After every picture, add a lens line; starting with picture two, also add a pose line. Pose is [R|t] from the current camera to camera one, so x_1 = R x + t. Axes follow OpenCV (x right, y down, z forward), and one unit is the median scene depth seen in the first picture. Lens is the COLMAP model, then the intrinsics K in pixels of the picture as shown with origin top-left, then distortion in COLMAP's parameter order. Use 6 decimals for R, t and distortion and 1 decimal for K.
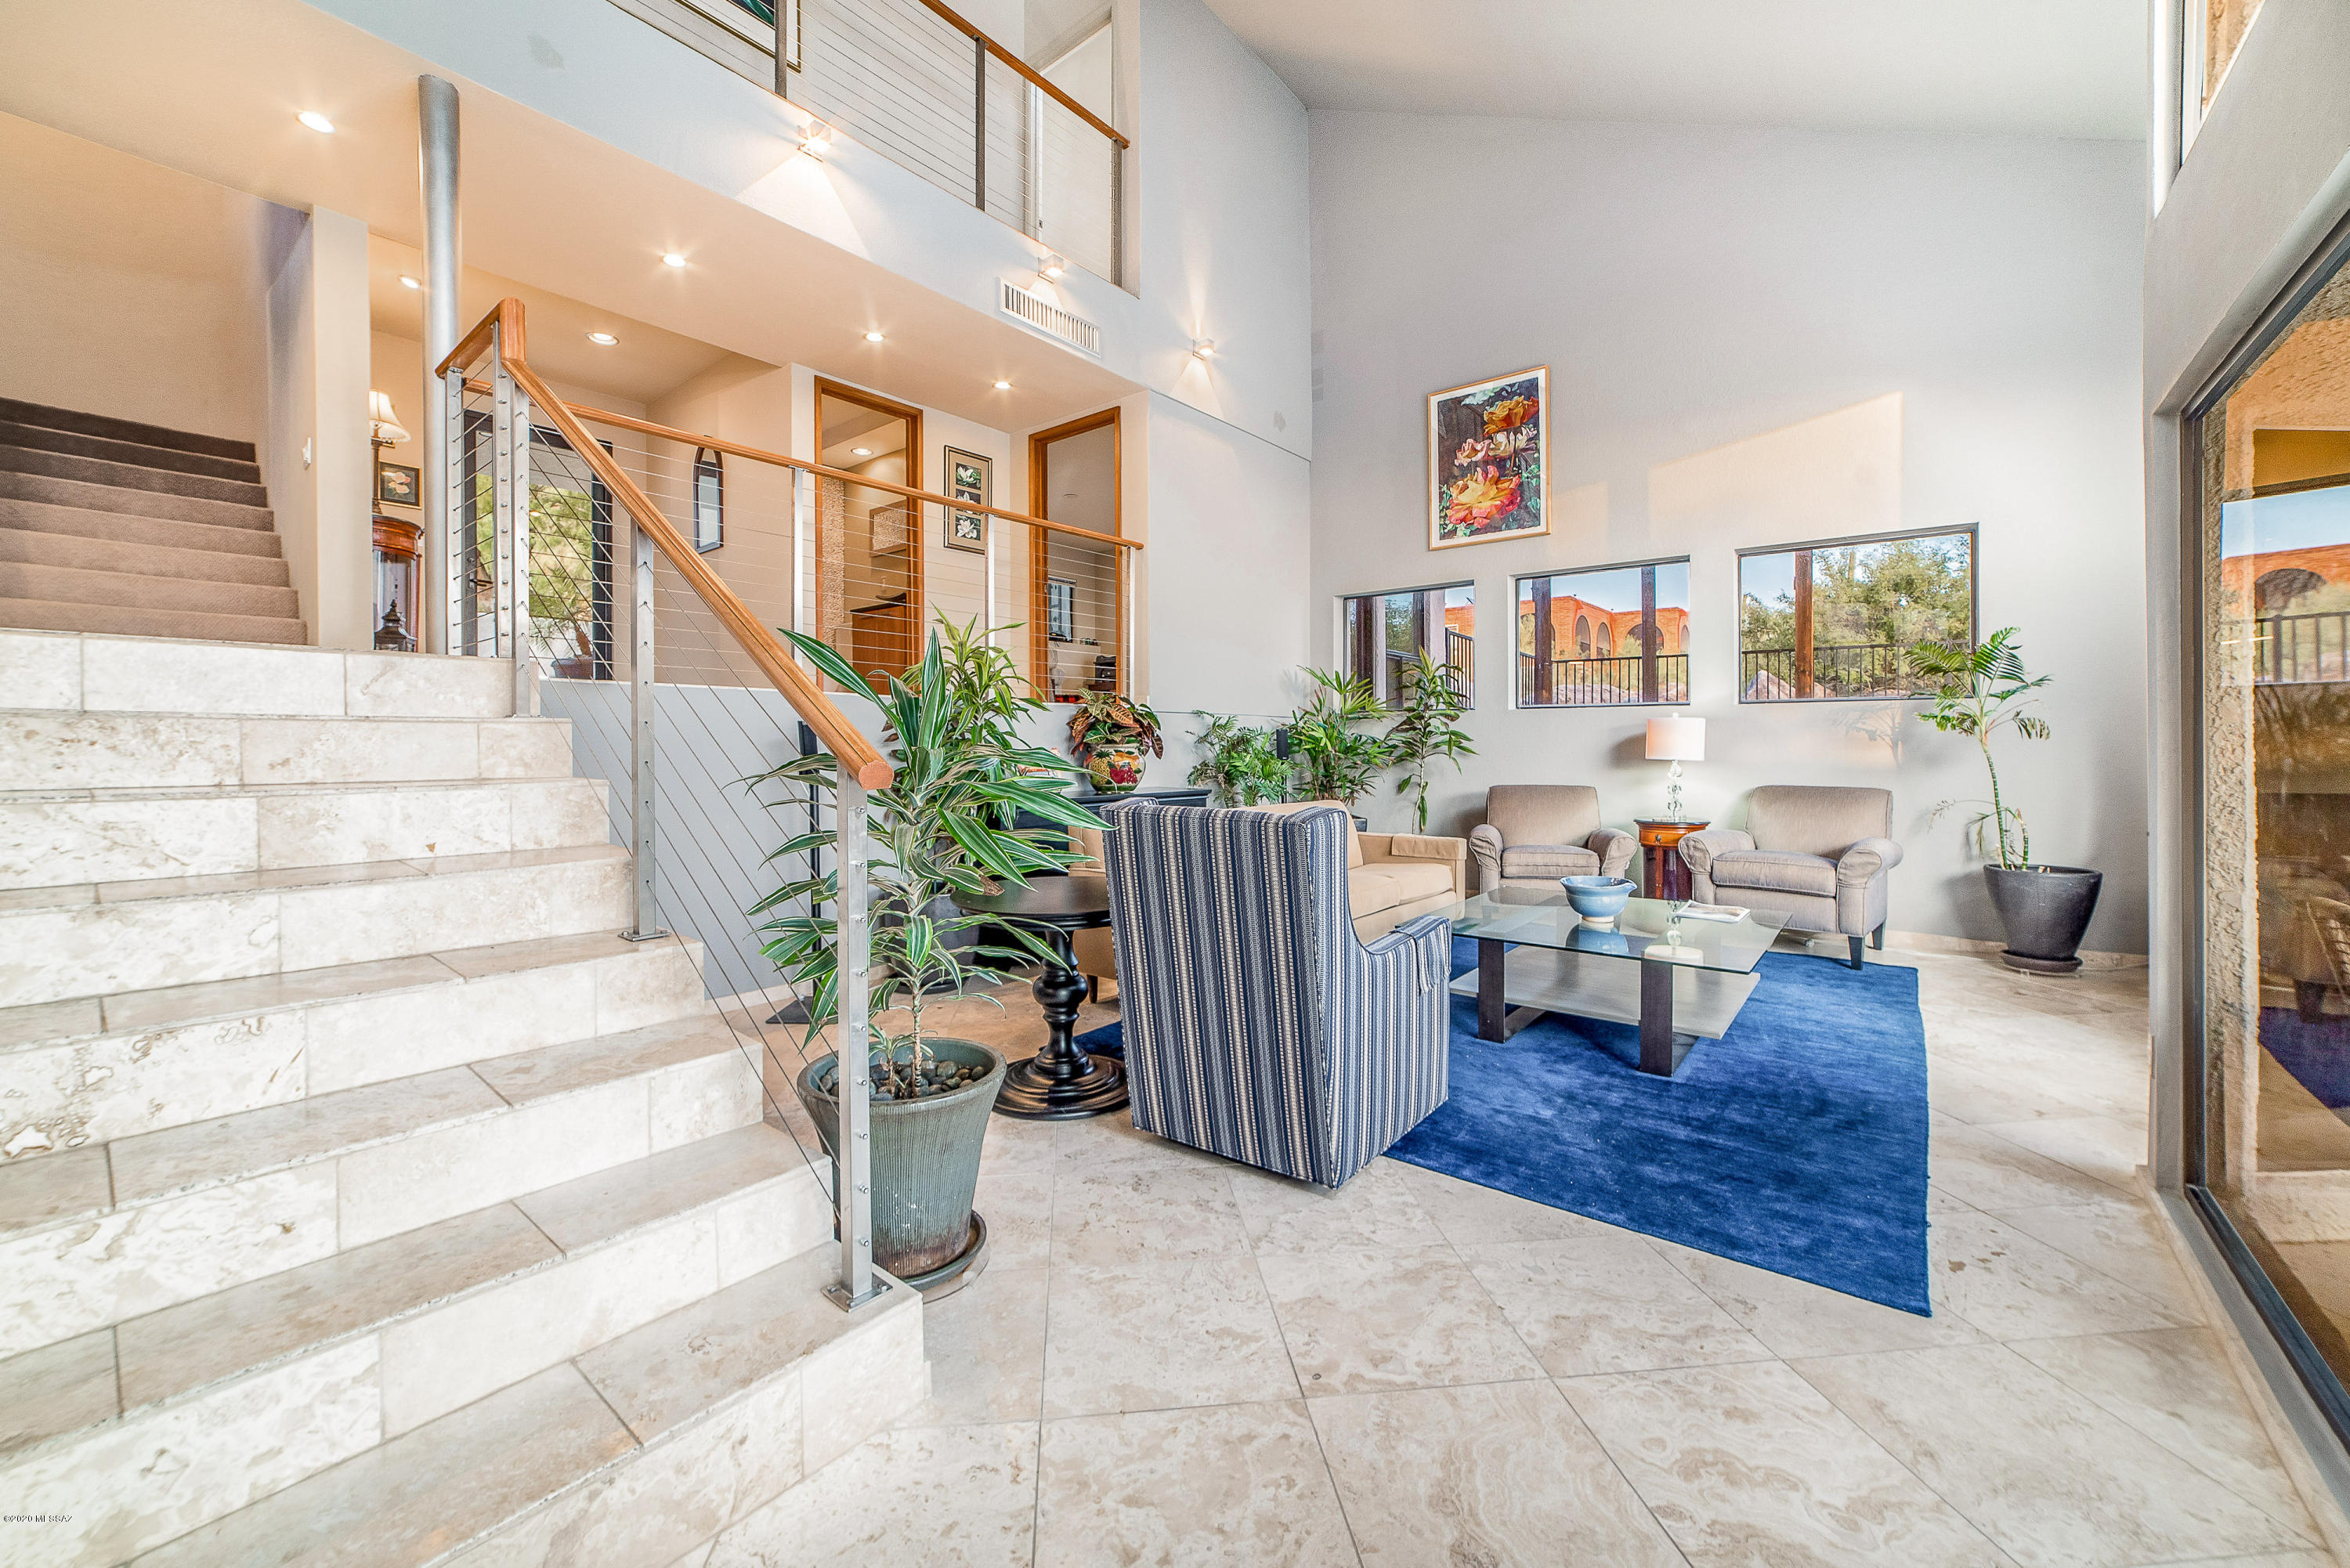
lens RADIAL K [[908.0, 0, 1174.2], [0, 908.0, 746.2], [0, 0, 1]] dist [0.000628, 0.000232]
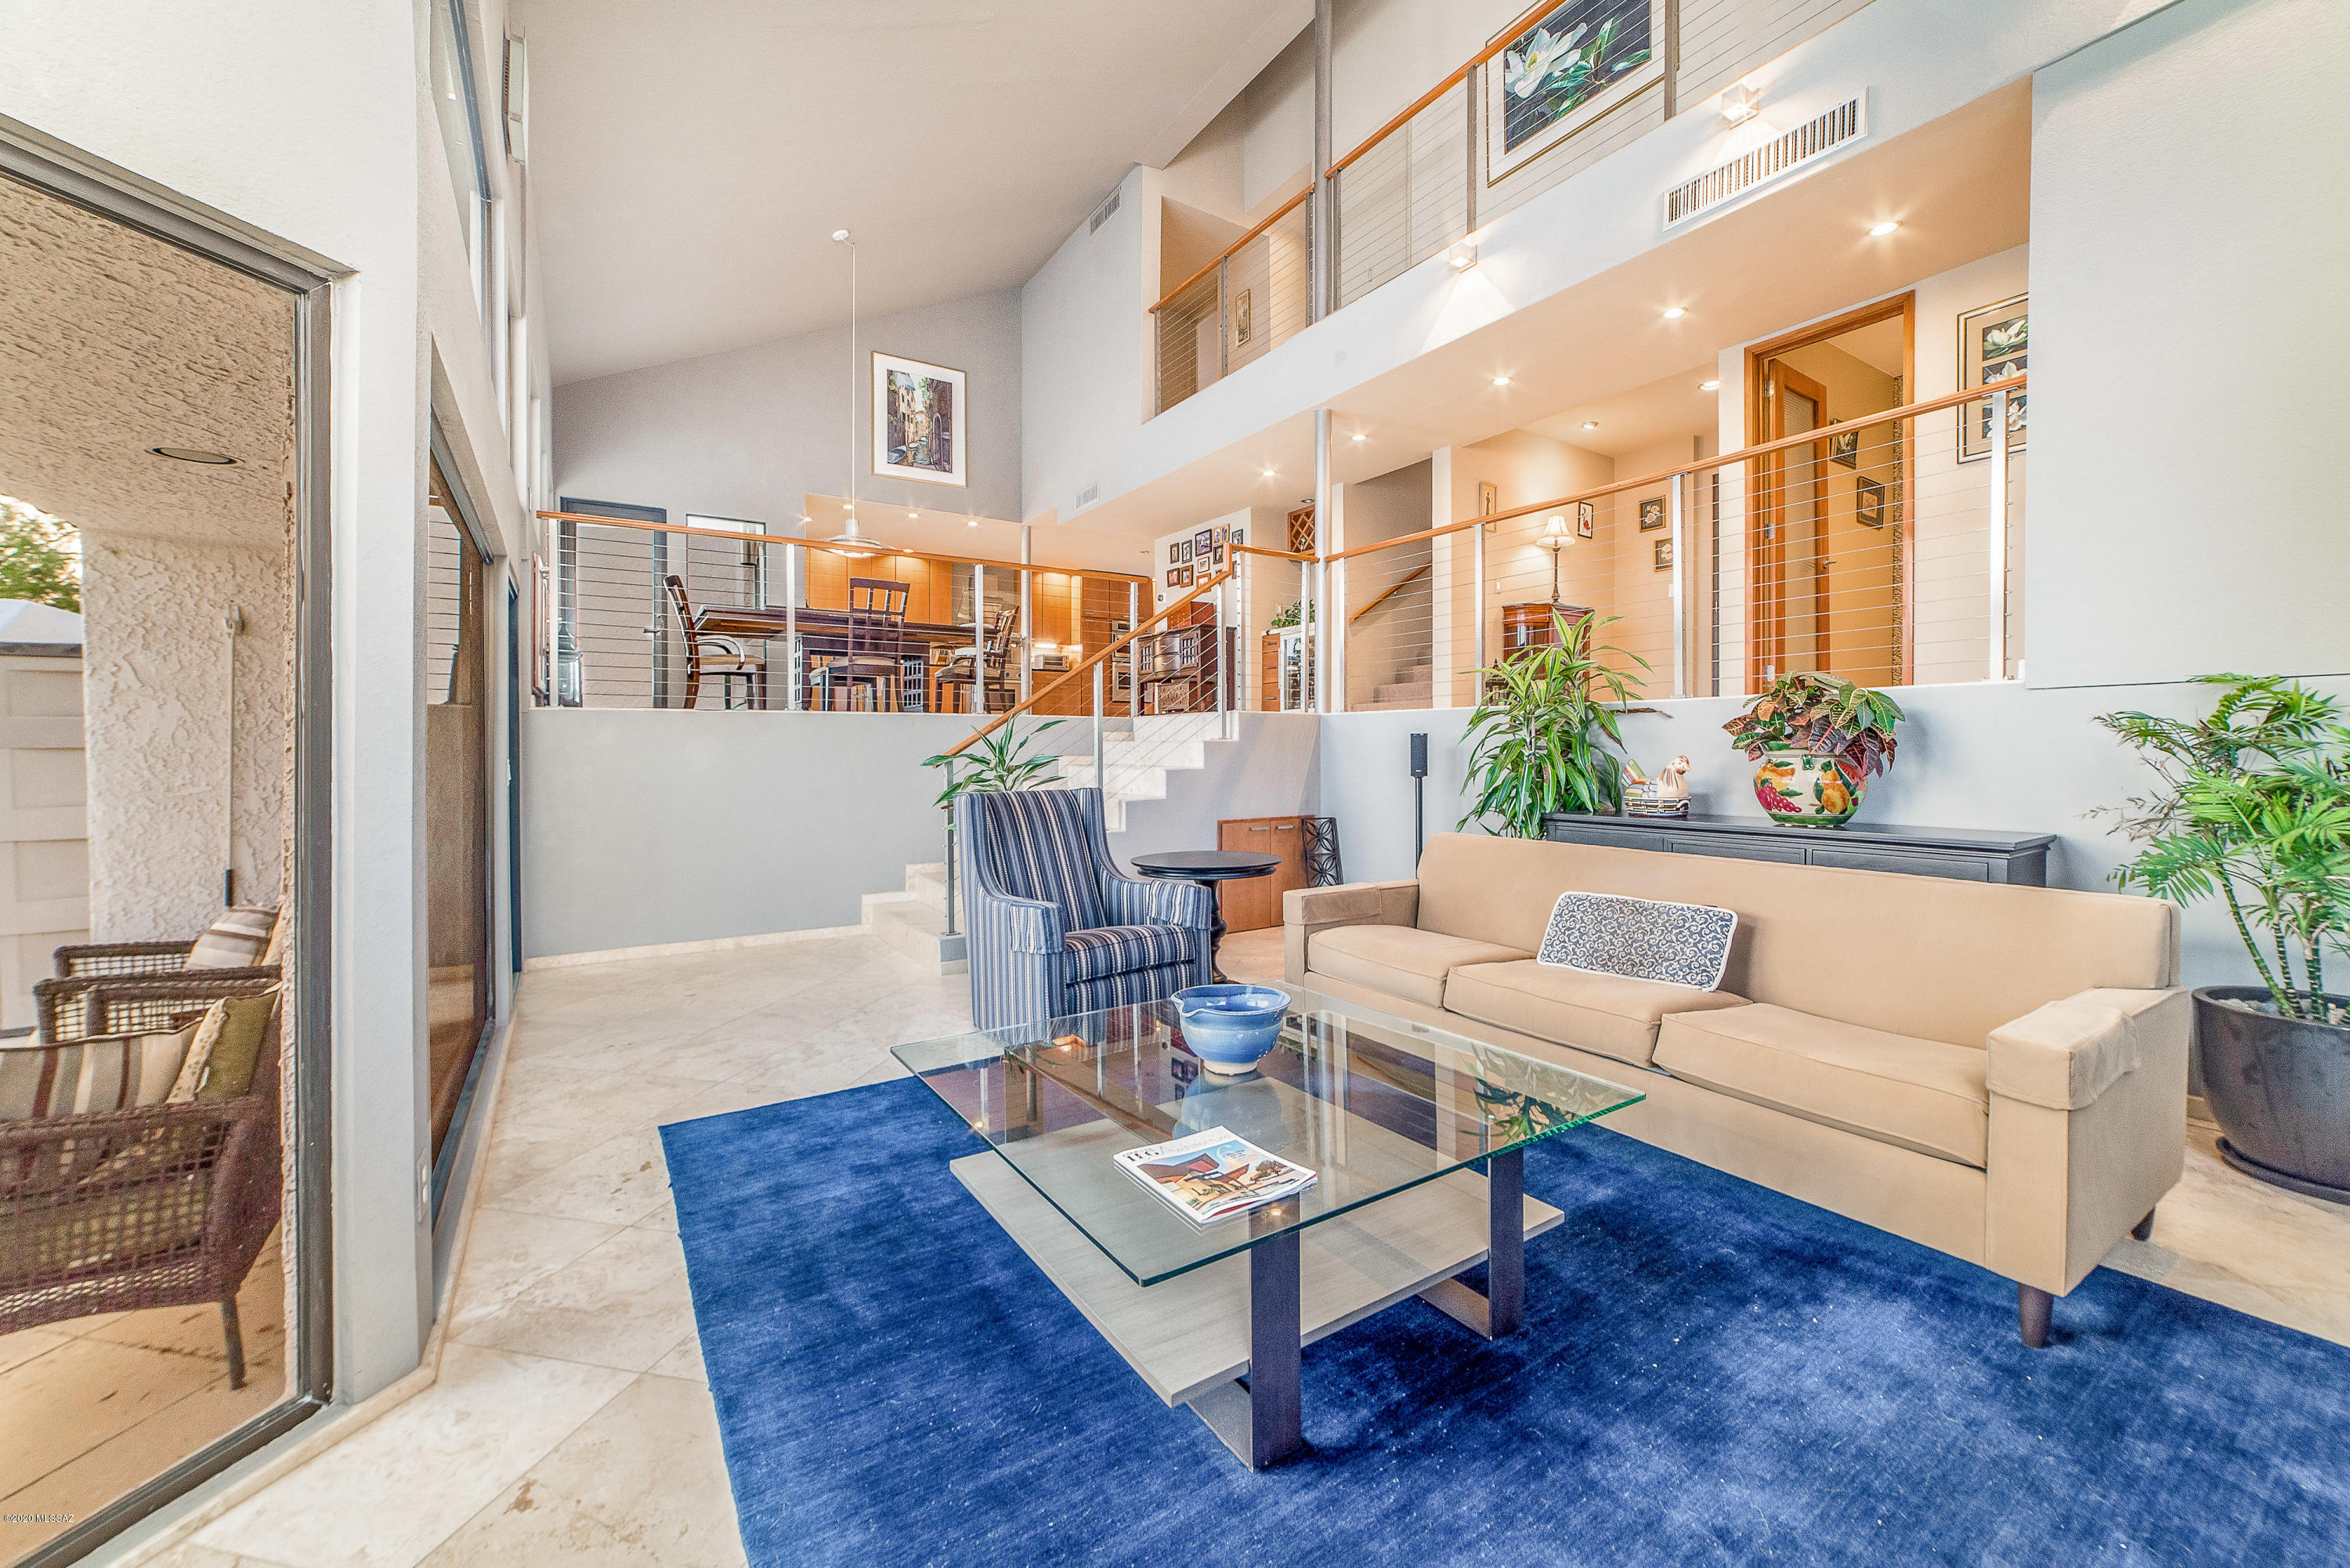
lens RADIAL K [[908.0, 0, 1171.7], [0, 908.0, 768.0], [0, 0, 1]] dist [0.000628, 0.000232]
pose [[-0.300785, 0.008406, -0.953655, 1.100836], [-0.001139, 0.999957, 0.009173, 0.003185], [0.953691, 0.003846, -0.300763, 1.240562]]
